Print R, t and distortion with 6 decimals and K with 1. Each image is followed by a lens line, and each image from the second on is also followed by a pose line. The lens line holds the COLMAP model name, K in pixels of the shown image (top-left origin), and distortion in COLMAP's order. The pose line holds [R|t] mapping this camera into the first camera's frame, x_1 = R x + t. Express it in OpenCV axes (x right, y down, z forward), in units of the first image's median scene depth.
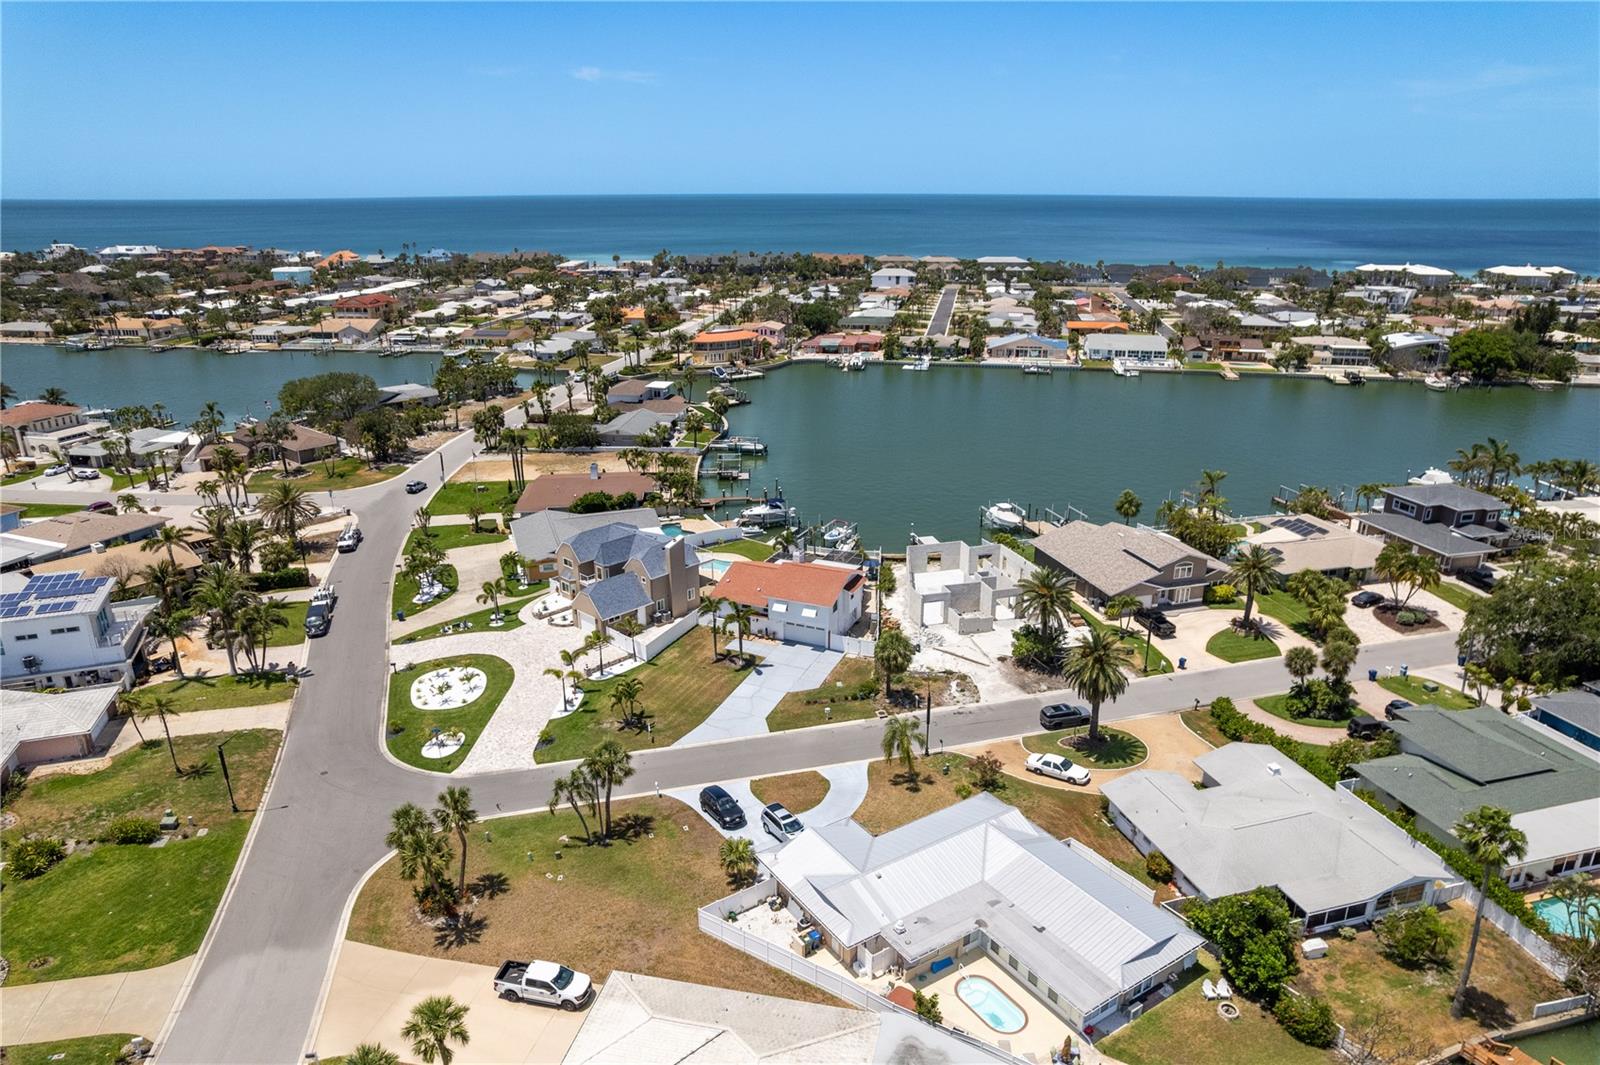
lens RADIAL K [[1025.0, 0, 803.4], [0, 1025.0, 538.4], [0, 0, 1]] dist [-0.071559, 0.059780]
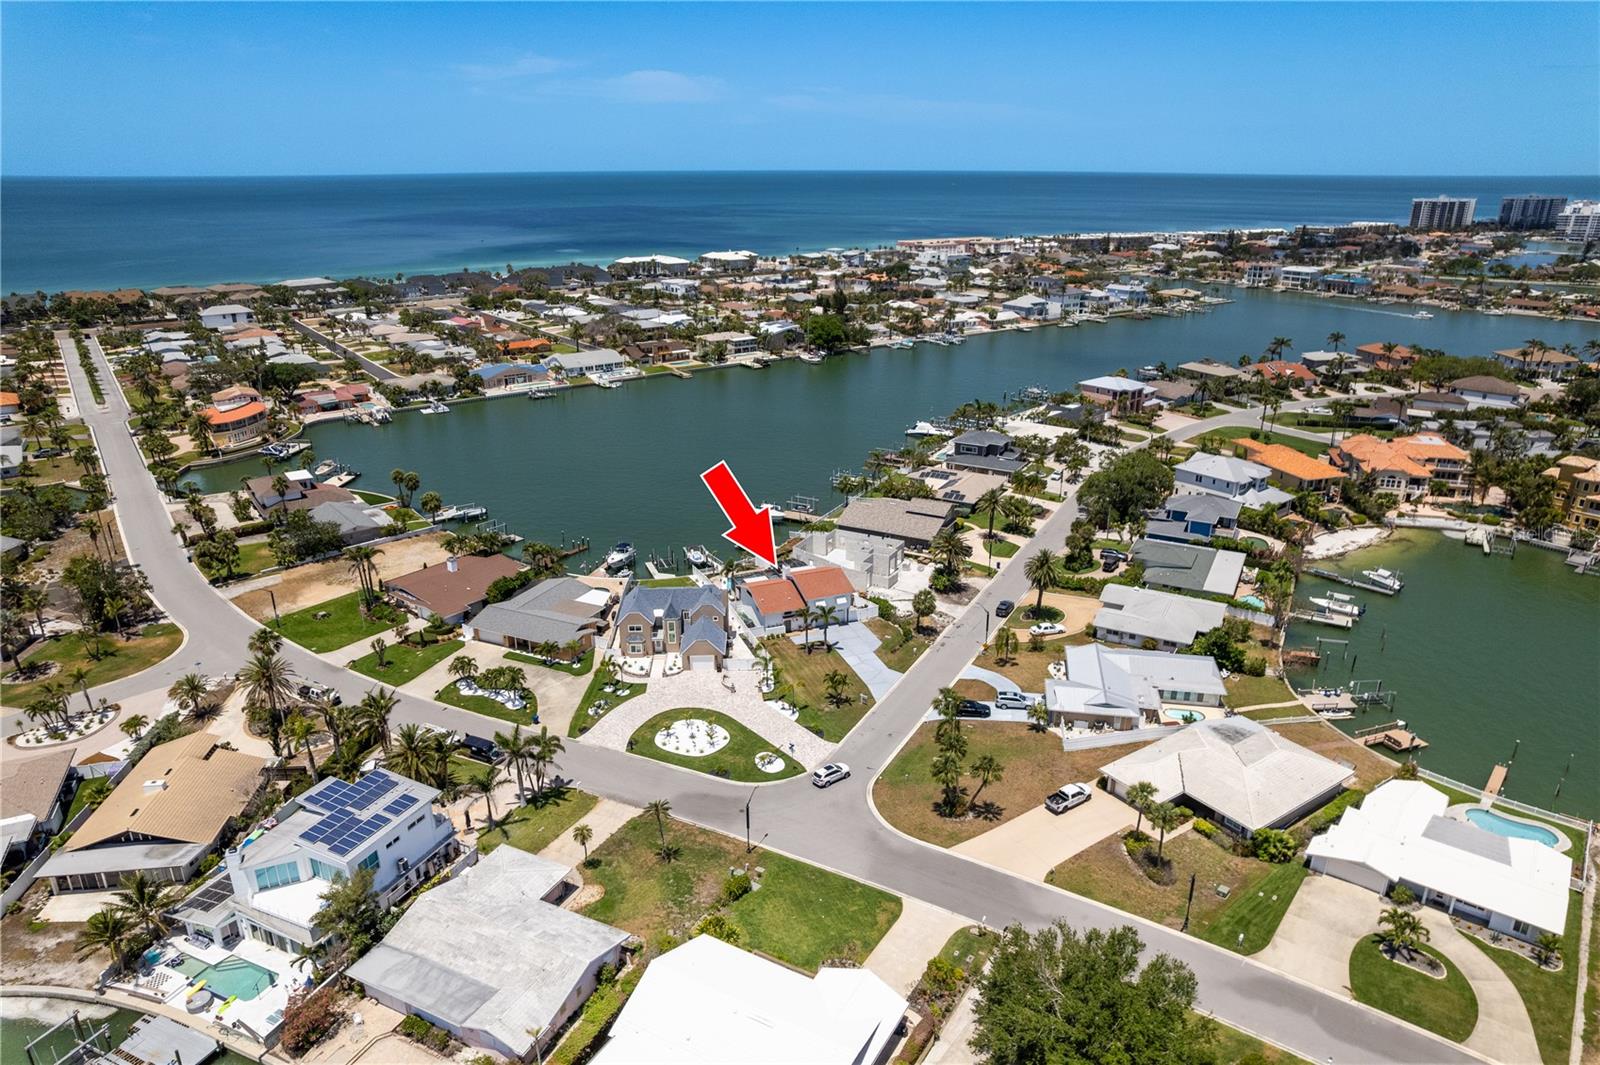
lens RADIAL K [[1025.0, 0, 803.4], [0, 1025.0, 538.4], [0, 0, 1]] dist [-0.071559, 0.059780]
pose [[0.693755, -0.248497, 0.675983, -0.698635], [0.234501, 0.965383, 0.114216, -0.134422], [-0.680964, 0.079281, 0.728012, -0.017461]]
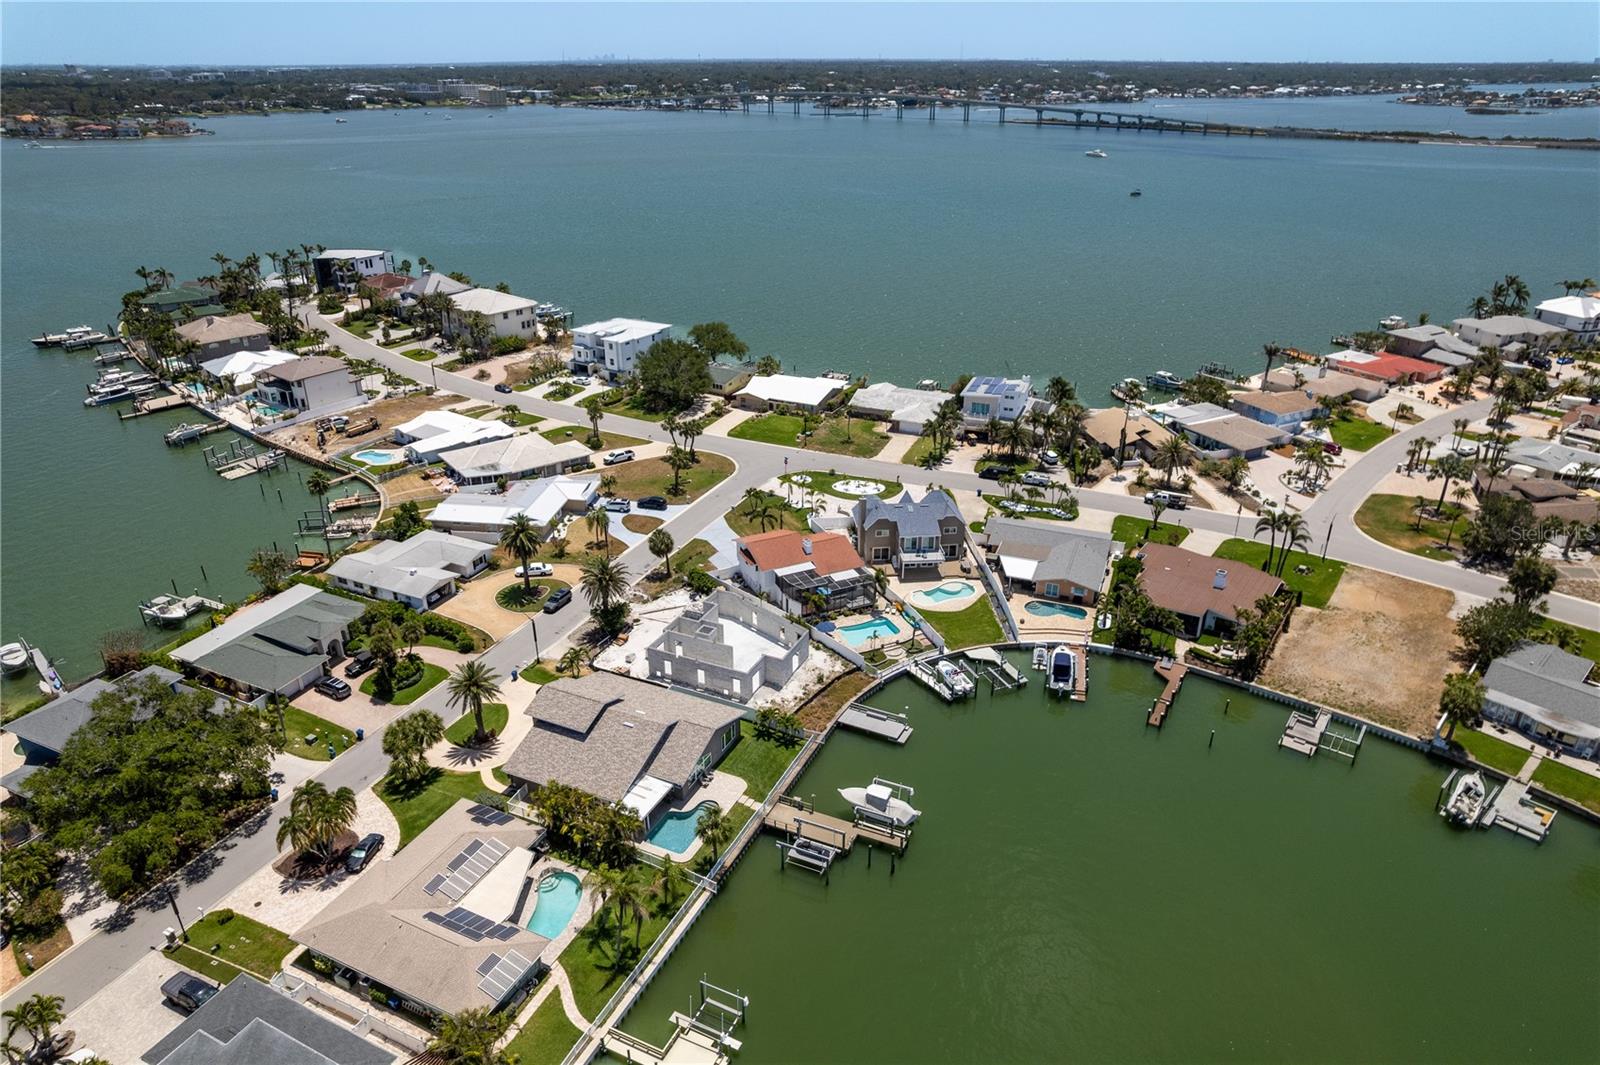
lens RADIAL K [[1025.0, 0, 803.4], [0, 1025.0, 538.4], [0, 0, 1]] dist [-0.071559, 0.059780]
pose [[-0.655708, 0.327454, -0.680309, 0.635136], [-0.245755, 0.759419, 0.602401, -0.557025], [0.713899, 0.562188, -0.417484, 1.152188]]
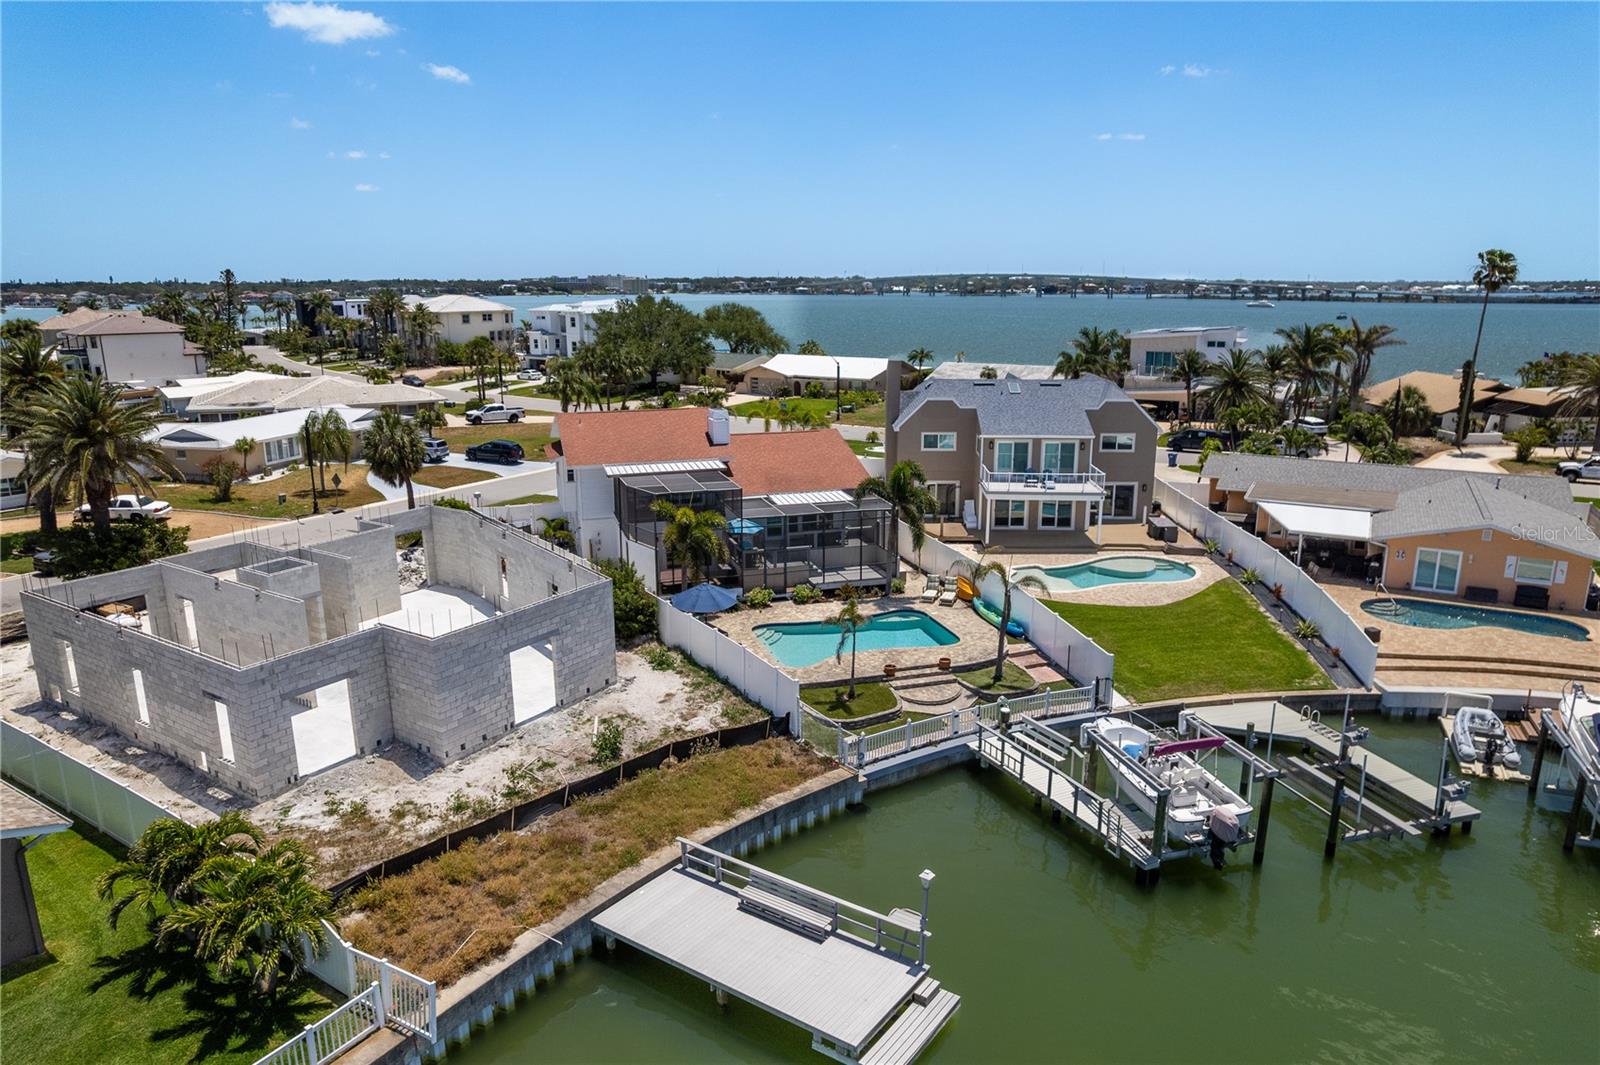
lens RADIAL K [[1035.6, 0, 805.9], [0, 1035.6, 539.3], [0, 0, 1]] dist [-0.081217, 0.066341]
pose [[-0.750653, 0.161645, -0.640617, 0.200794], [-0.214276, 0.857638, 0.467486, -0.121453], [0.624984, 0.488189, -0.609152, 1.012782]]
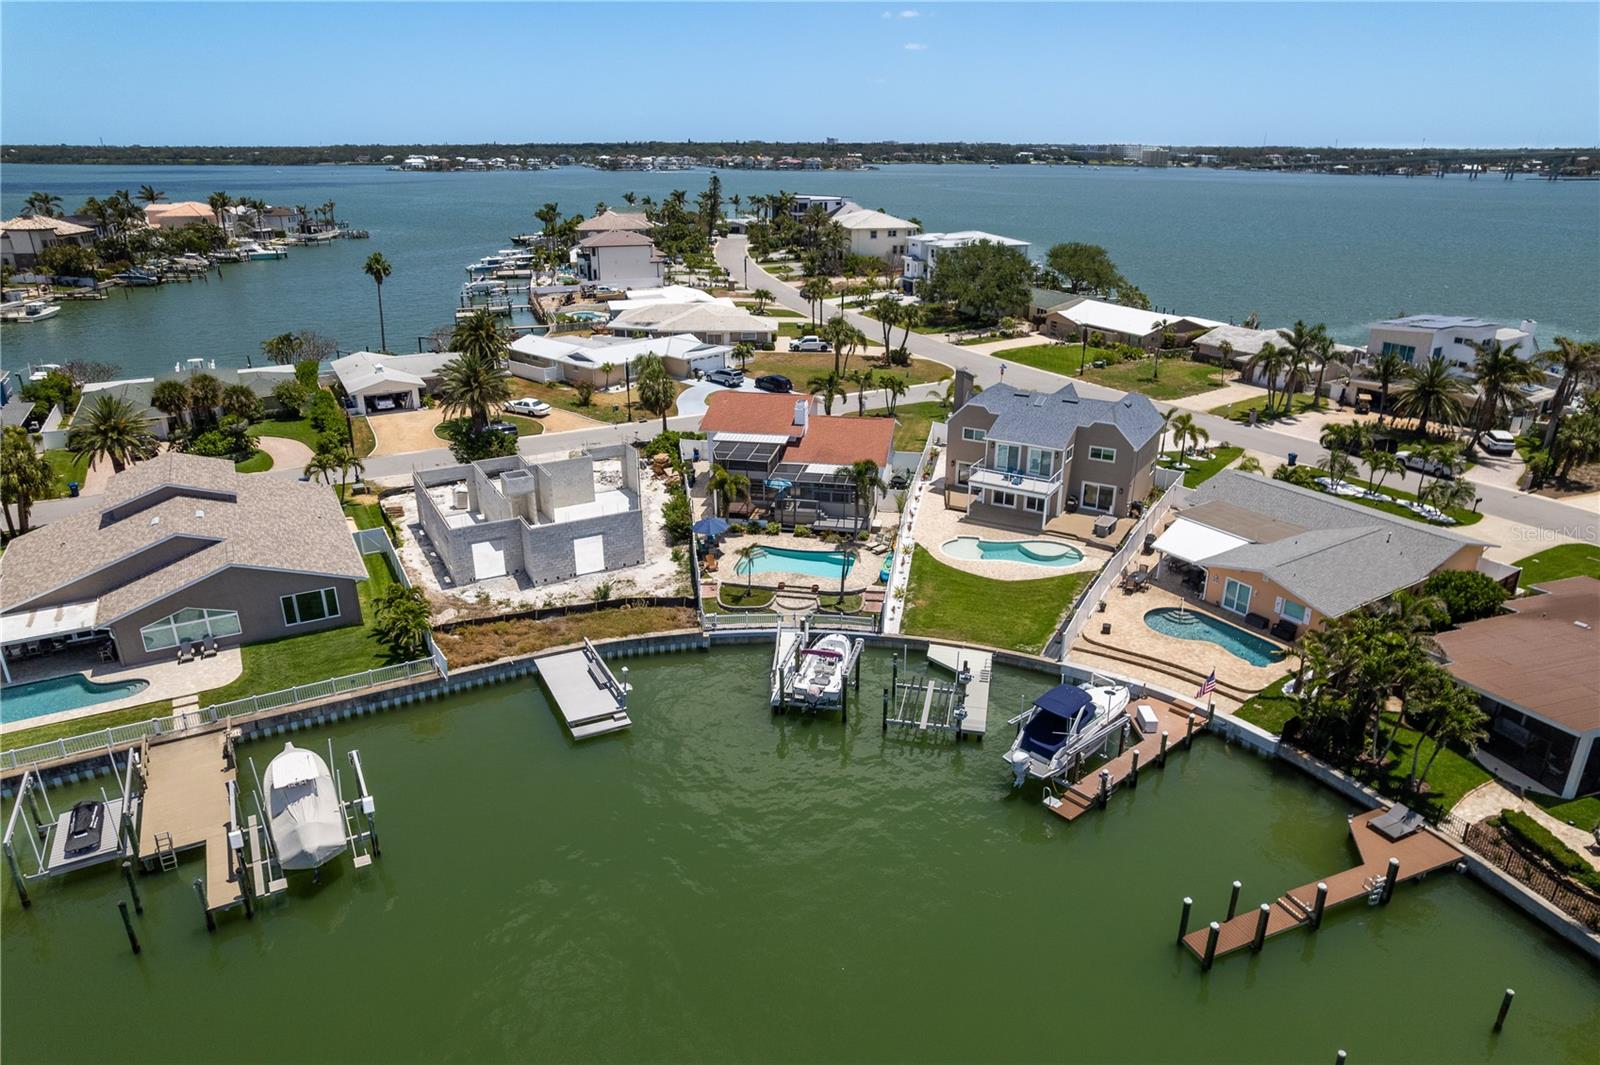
lens RADIAL K [[1025.0, 0, 803.4], [0, 1025.0, 538.4], [0, 0, 1]] dist [-0.071559, 0.059780]
pose [[-0.973461, 0.080648, -0.214174, 0.113336], [-0.077561, 0.764205, 0.640293, -0.273845], [0.215311, 0.639912, -0.737668, 1.196037]]
